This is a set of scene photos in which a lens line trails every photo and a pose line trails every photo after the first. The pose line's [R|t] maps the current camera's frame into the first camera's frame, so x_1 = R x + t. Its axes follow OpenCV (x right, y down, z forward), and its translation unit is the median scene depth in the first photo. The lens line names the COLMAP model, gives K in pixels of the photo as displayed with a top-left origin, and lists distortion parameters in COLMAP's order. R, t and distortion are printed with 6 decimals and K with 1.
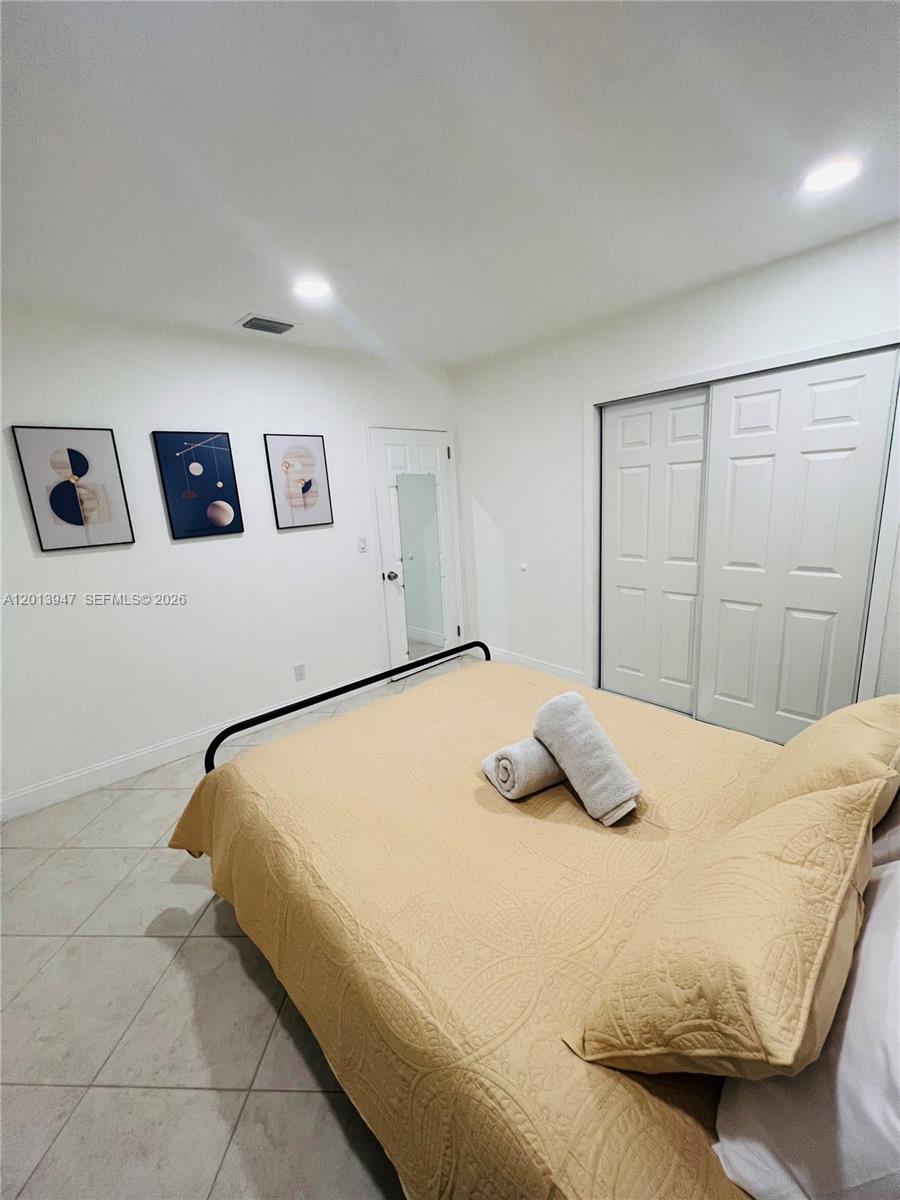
lens RADIAL K [[482.4, 0, 450.4], [0, 482.4, 602.4], [0, 0, 1]] dist [-0.003375, 0.000599]
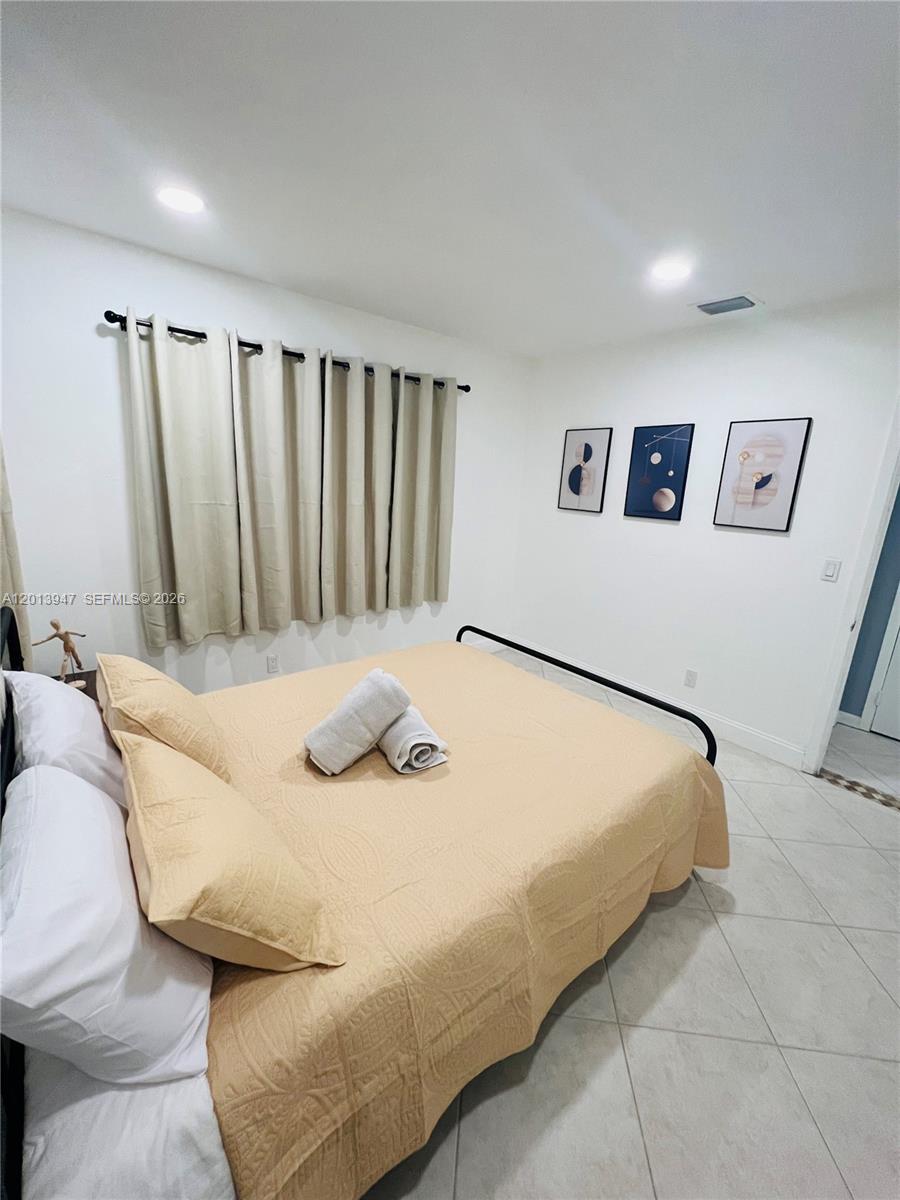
lens RADIAL K [[482.4, 0, 450.7], [0, 482.4, 601.2], [0, 0, 1]] dist [-0.003375, 0.000599]
pose [[-0.054215, 0.302253, -0.951685, 0.629403], [-0.268882, 0.913463, 0.305431, -0.172045], [0.961646, 0.272450, 0.031747, 0.545341]]
